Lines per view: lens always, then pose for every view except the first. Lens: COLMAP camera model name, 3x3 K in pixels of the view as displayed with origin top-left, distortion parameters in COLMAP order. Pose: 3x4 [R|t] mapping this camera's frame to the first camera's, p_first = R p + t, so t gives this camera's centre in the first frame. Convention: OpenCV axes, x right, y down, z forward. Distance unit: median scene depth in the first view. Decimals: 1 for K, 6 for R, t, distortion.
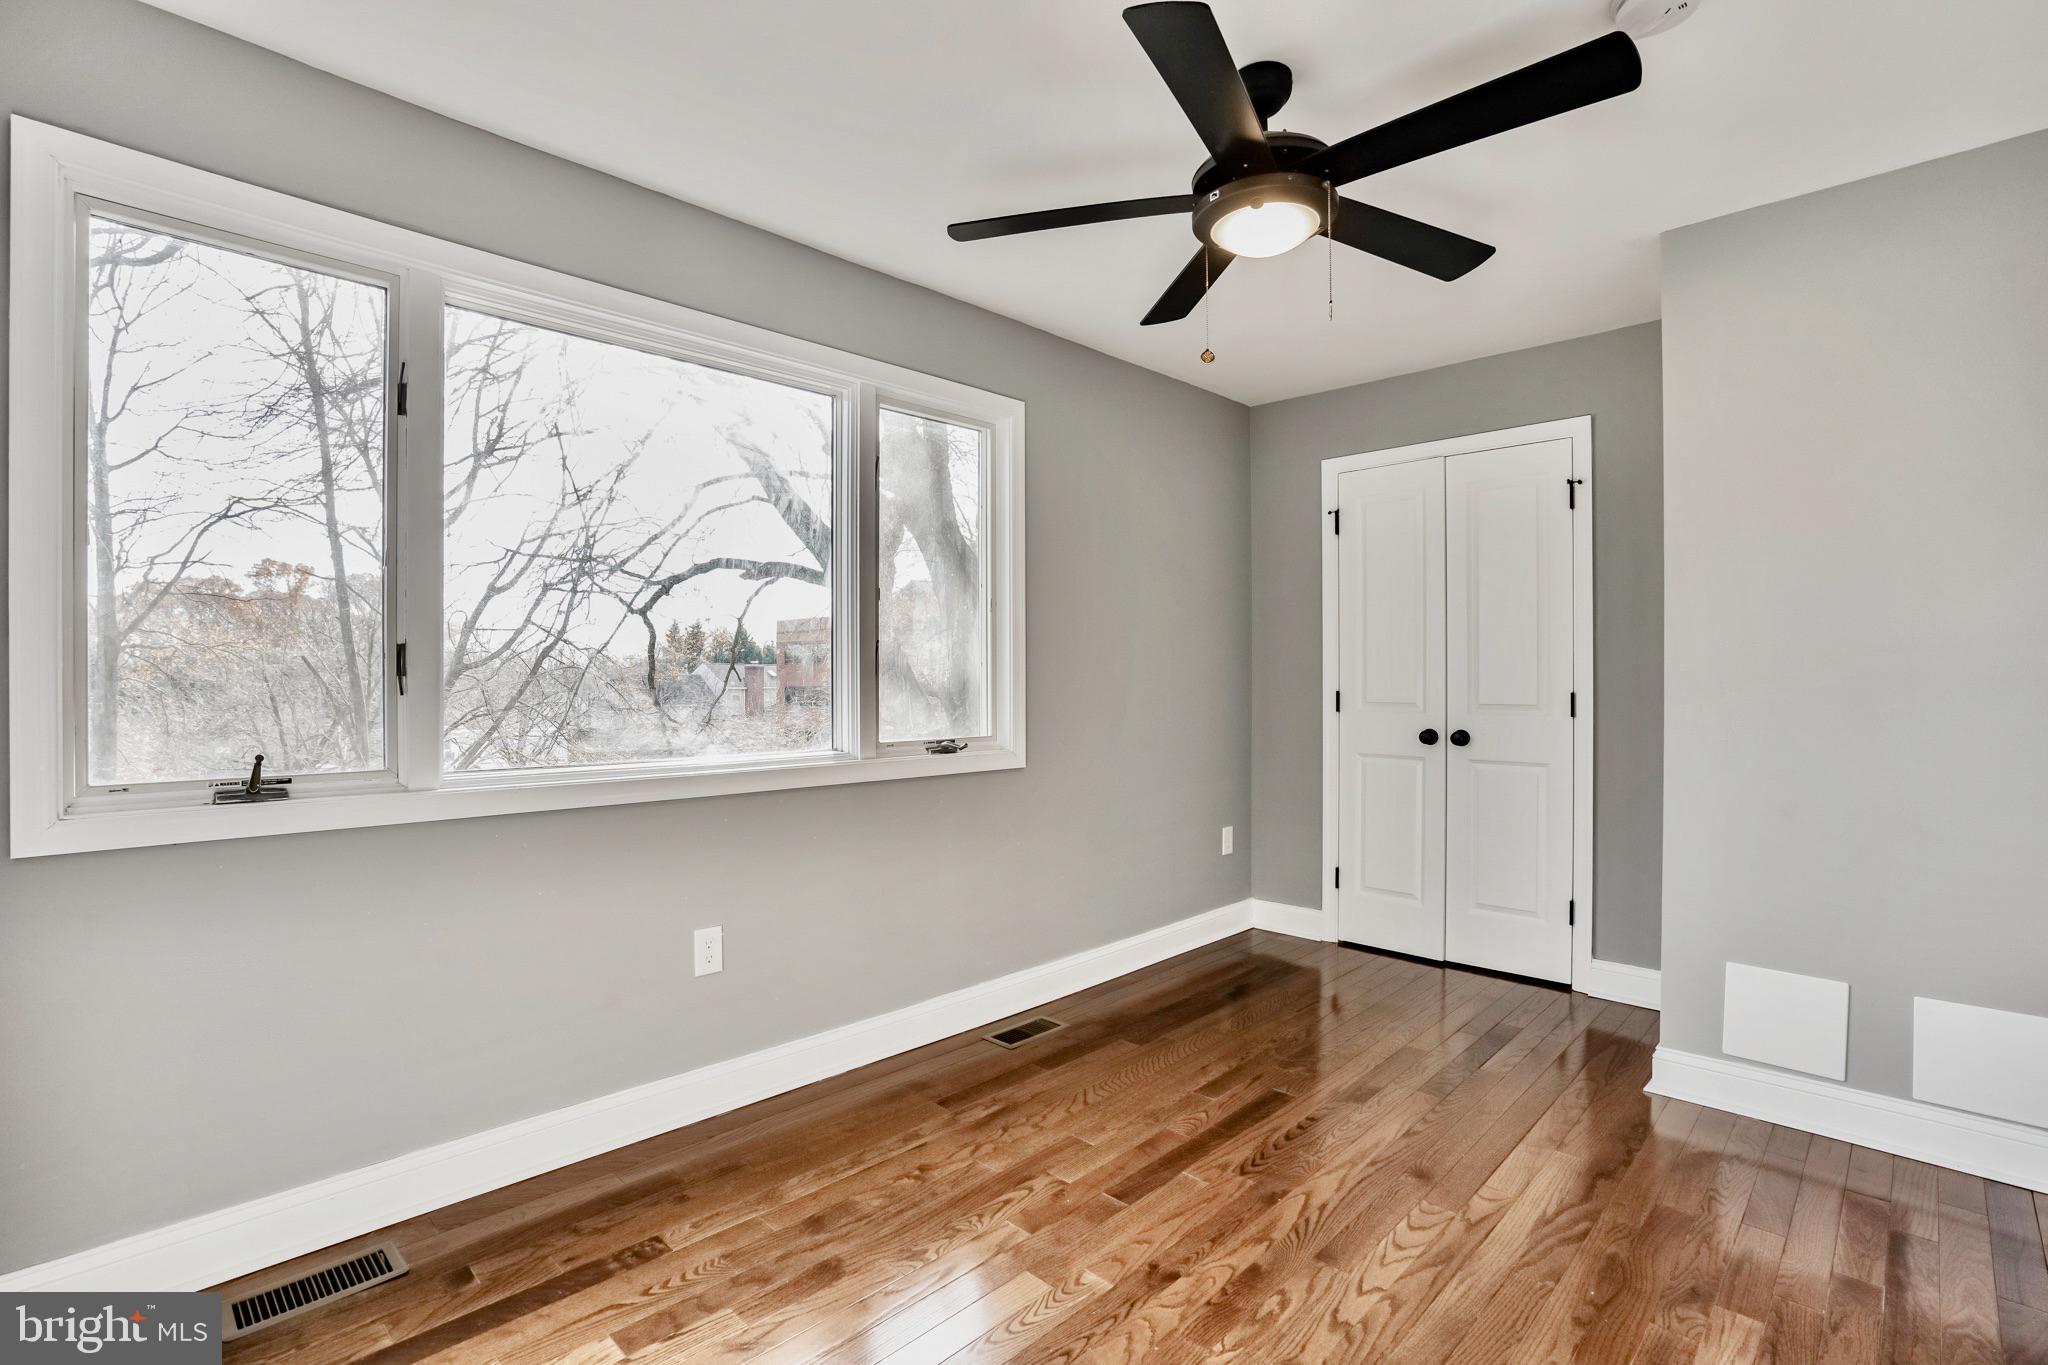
lens RADIAL K [[971.9, 0, 1024.0], [0, 971.9, 682.5], [0, 0, 1]] dist [-0.043363, 0.000067]
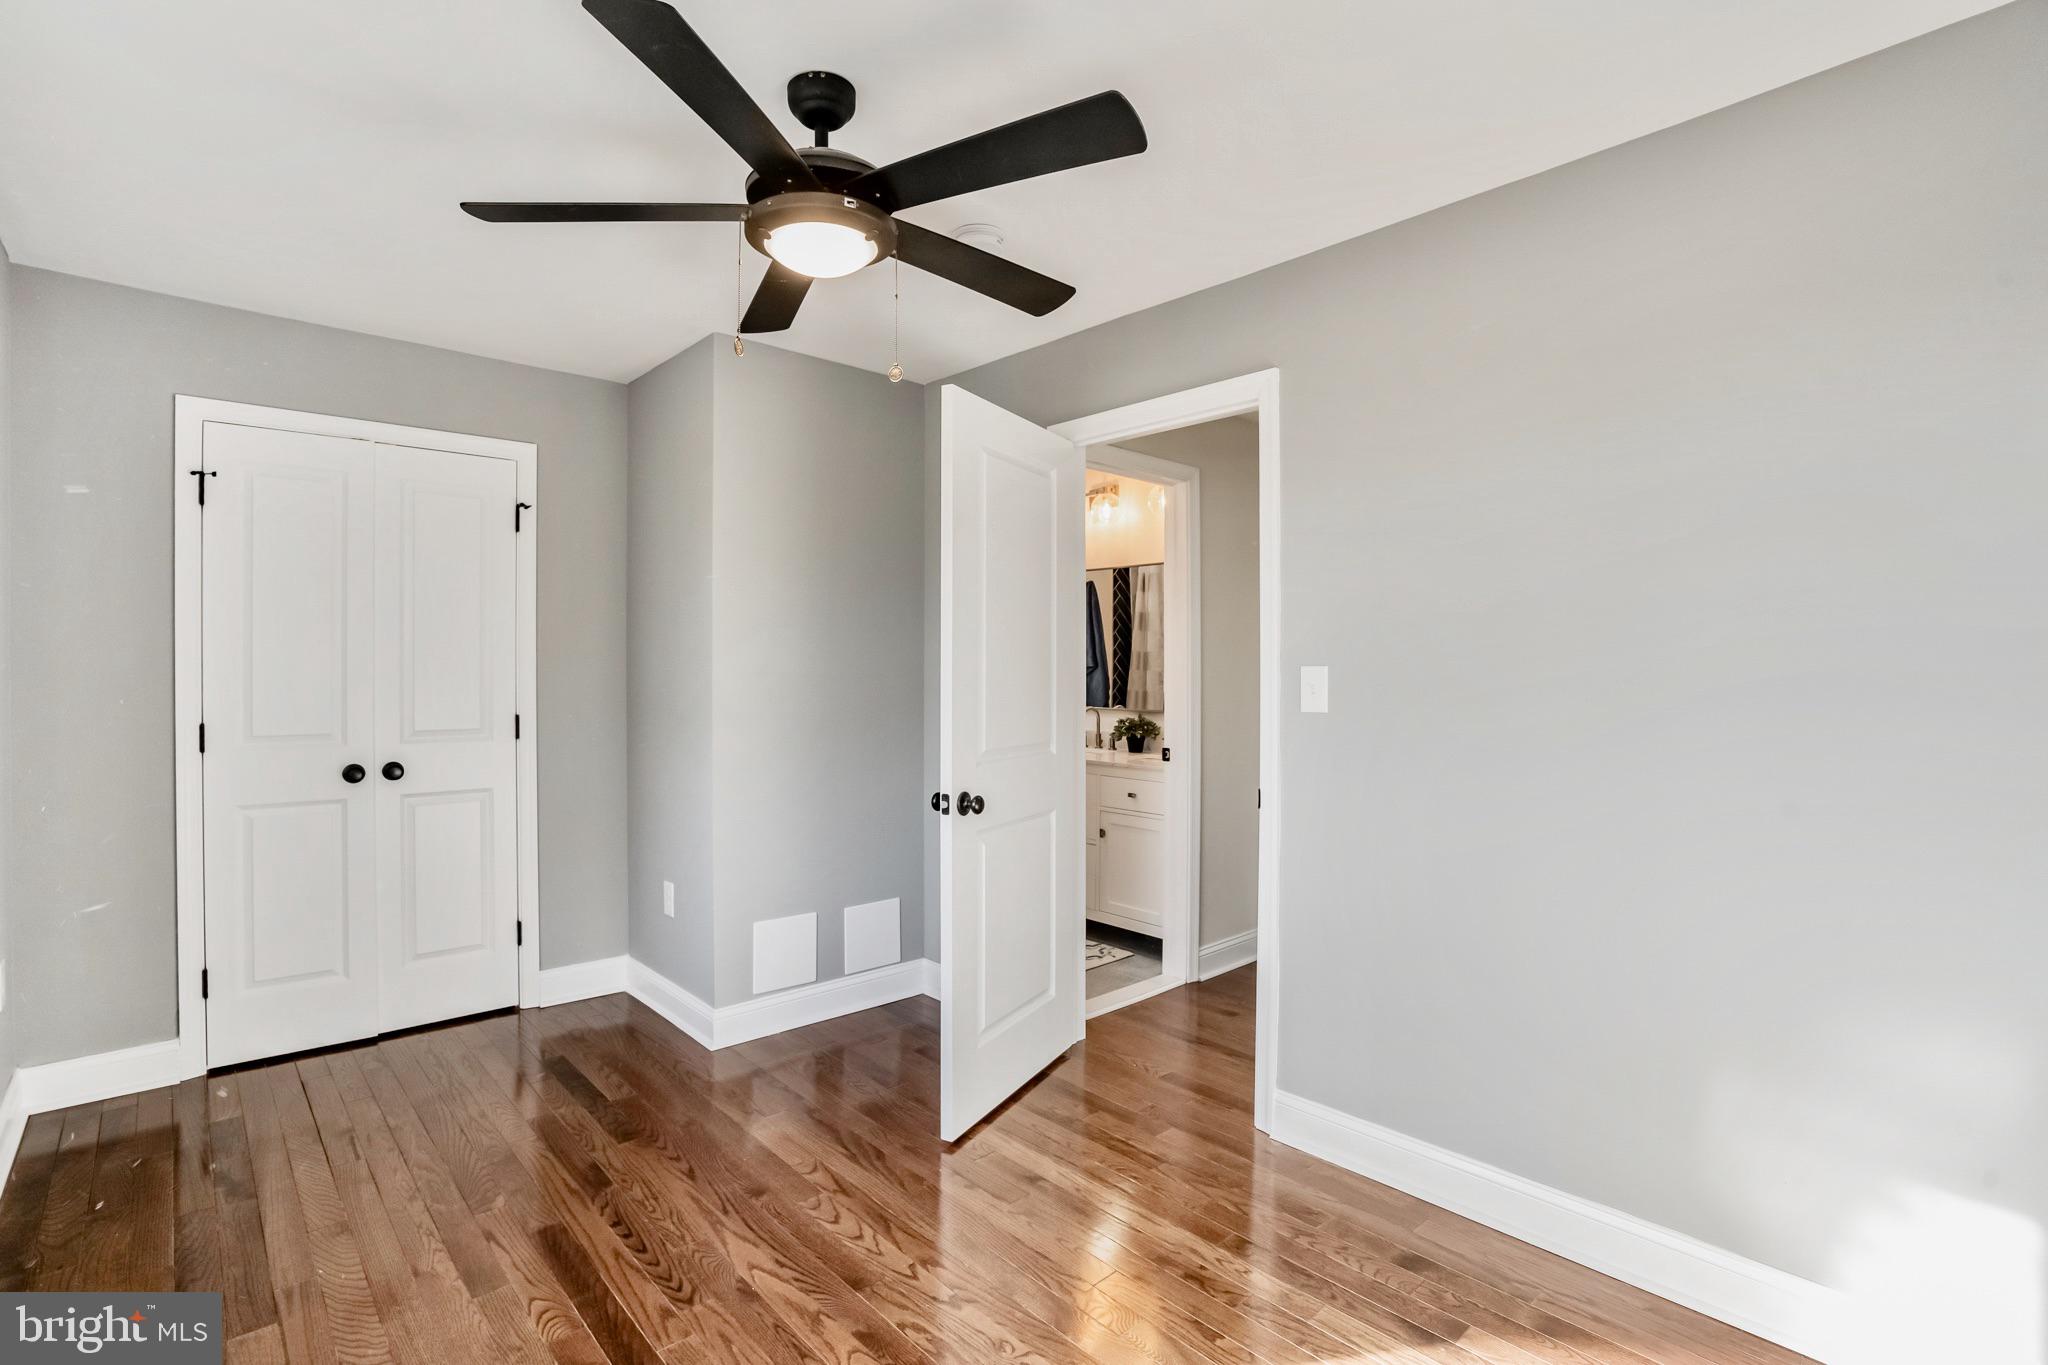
lens RADIAL K [[913.8, 0, 1024.0], [0, 913.8, 682.5], [0, 0, 1]] dist [-0.045645, 0.000157]
pose [[0.053737, -0.006097, 0.998536, -0.518570], [0.007904, 0.999953, 0.005681, -0.036763], [-0.998524, 0.007587, 0.053783, 0.636060]]
